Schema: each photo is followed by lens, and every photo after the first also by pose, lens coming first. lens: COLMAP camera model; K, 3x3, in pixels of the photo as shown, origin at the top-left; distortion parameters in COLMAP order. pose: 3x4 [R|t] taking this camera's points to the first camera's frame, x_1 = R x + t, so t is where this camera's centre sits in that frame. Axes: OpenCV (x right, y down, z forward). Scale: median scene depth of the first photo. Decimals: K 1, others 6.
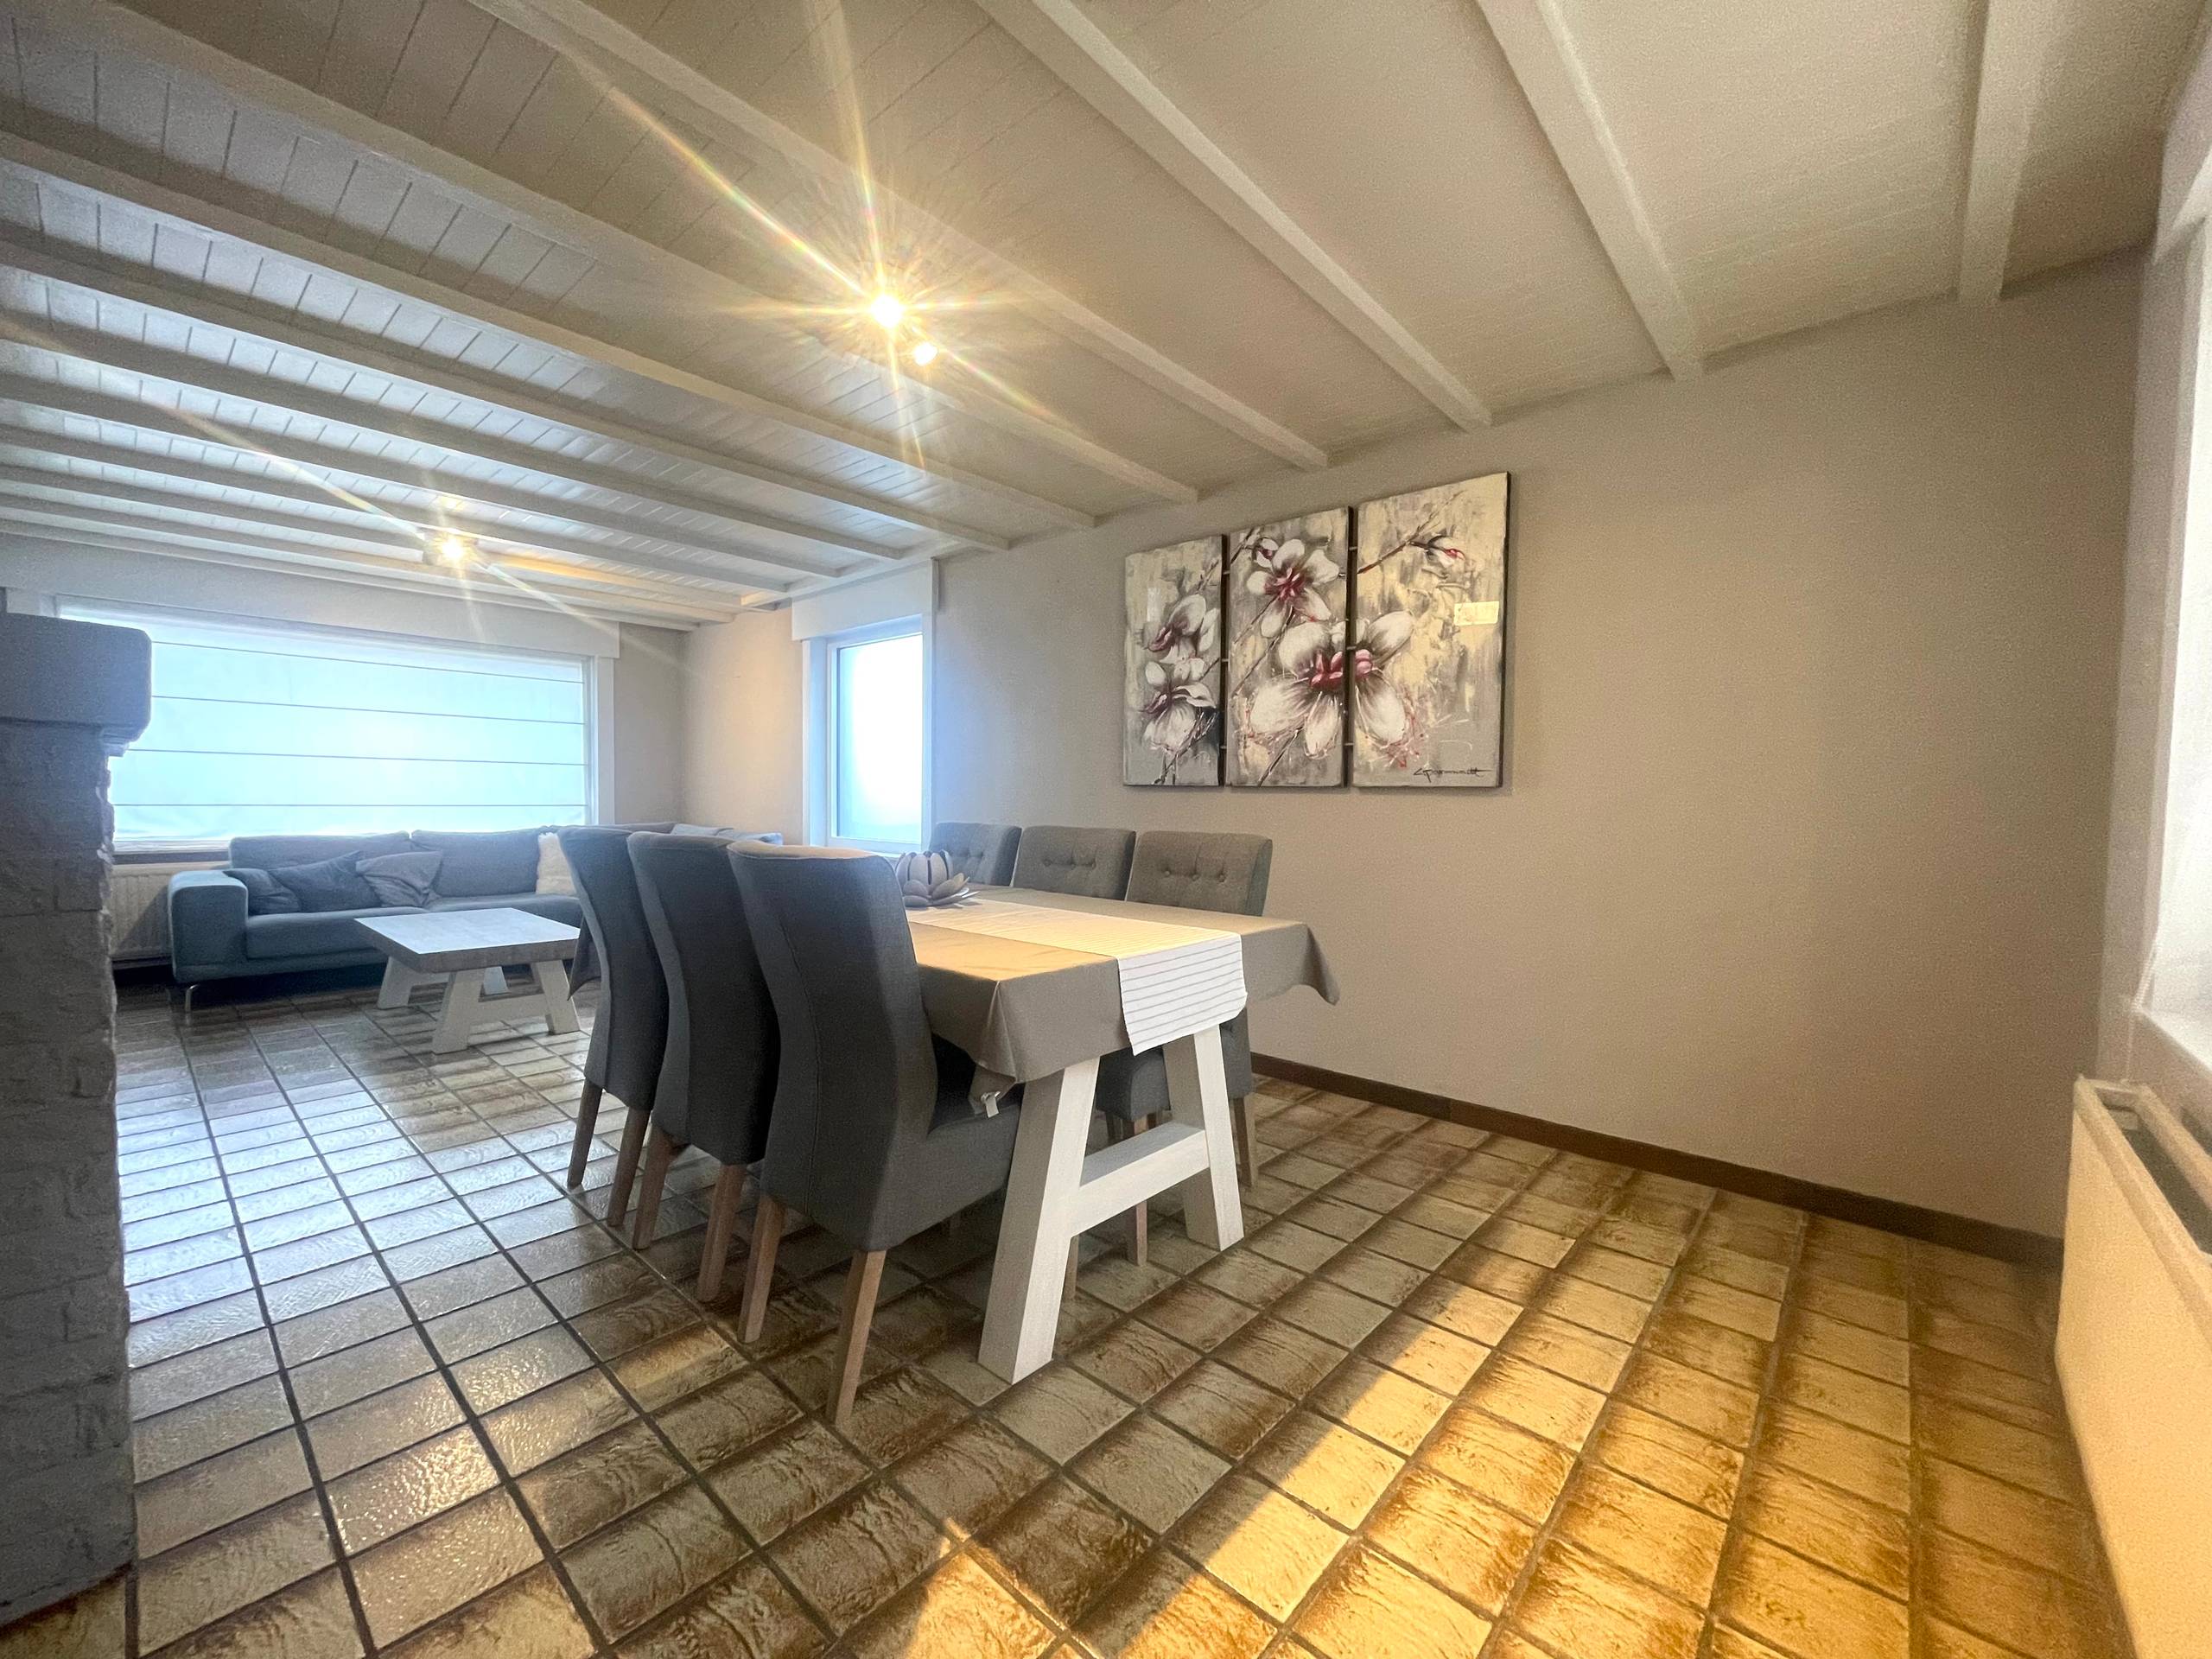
lens RADIAL K [[895.3, 0, 1100.8], [0, 895.3, 841.6], [0, 0, 1]] dist [-0.000407, 0.000046]
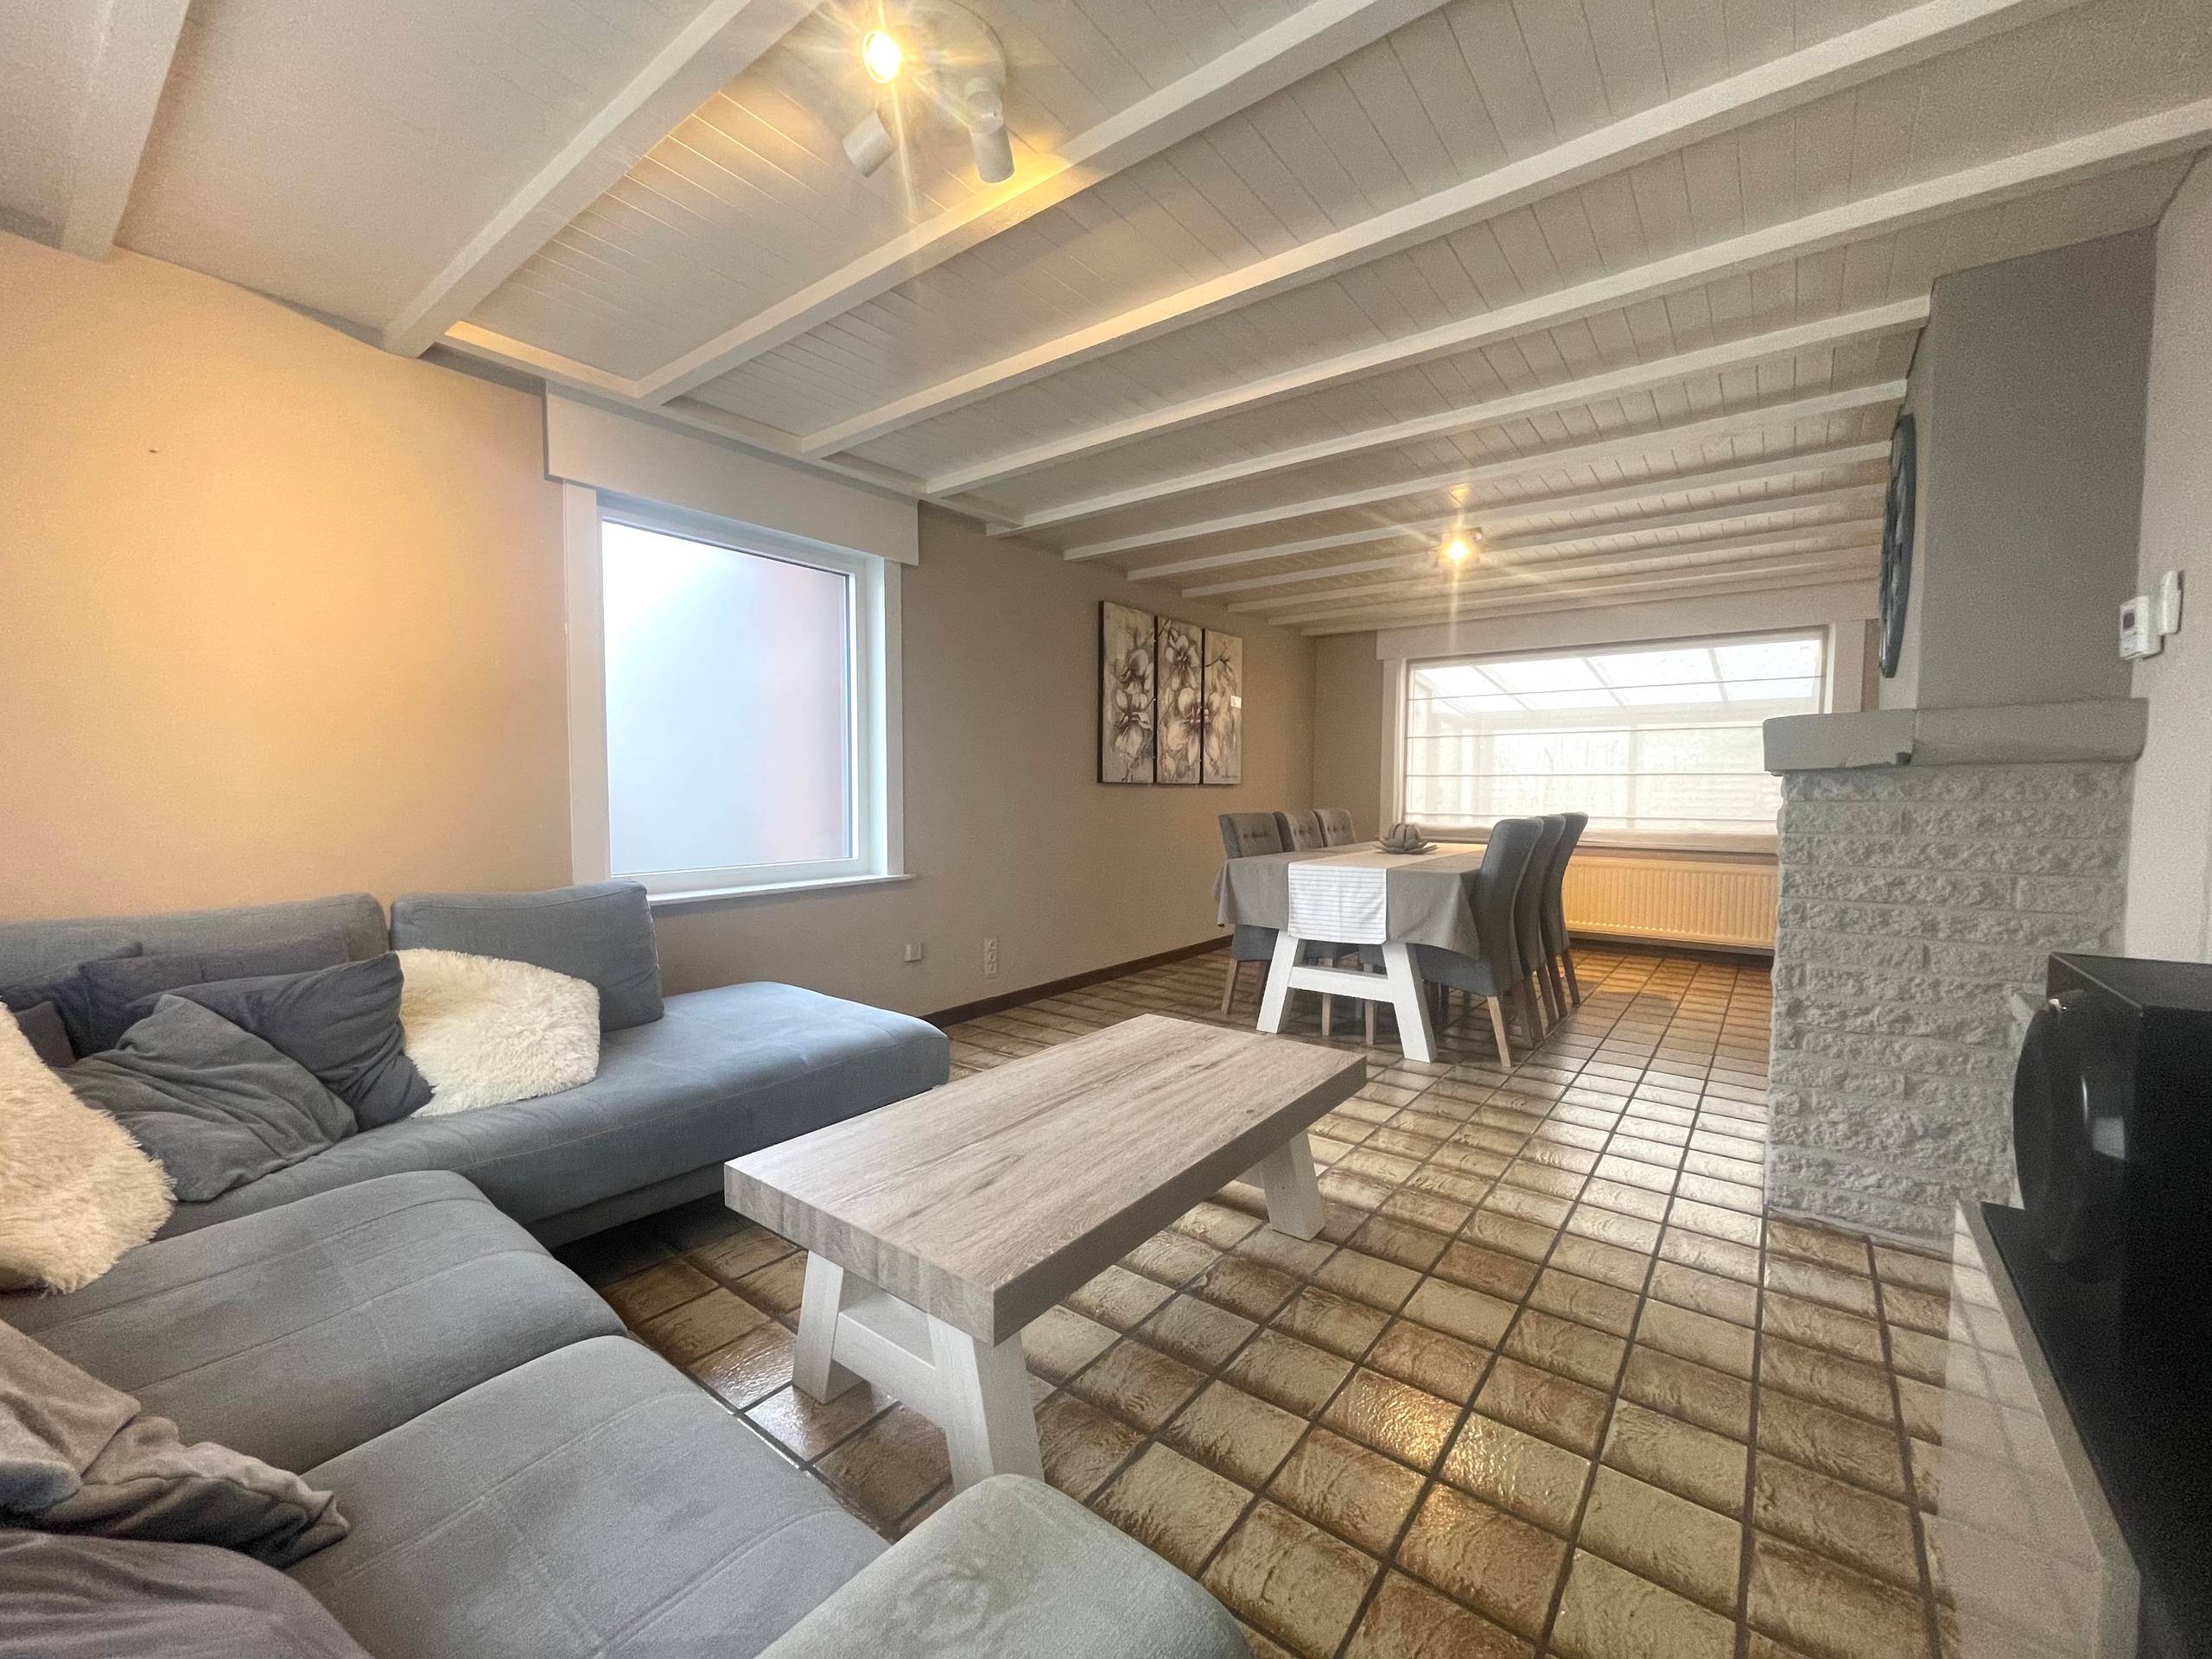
lens RADIAL K [[891.8, 0, 1106.0], [0, 891.8, 829.5], [0, 0, 1]] dist [0.000149, -0.000050]
pose [[-0.079251, -0.063201, 0.994849, -1.464886], [0.045525, 0.996717, 0.066946, -0.096642], [-0.995815, 0.050596, -0.076113, 1.304426]]
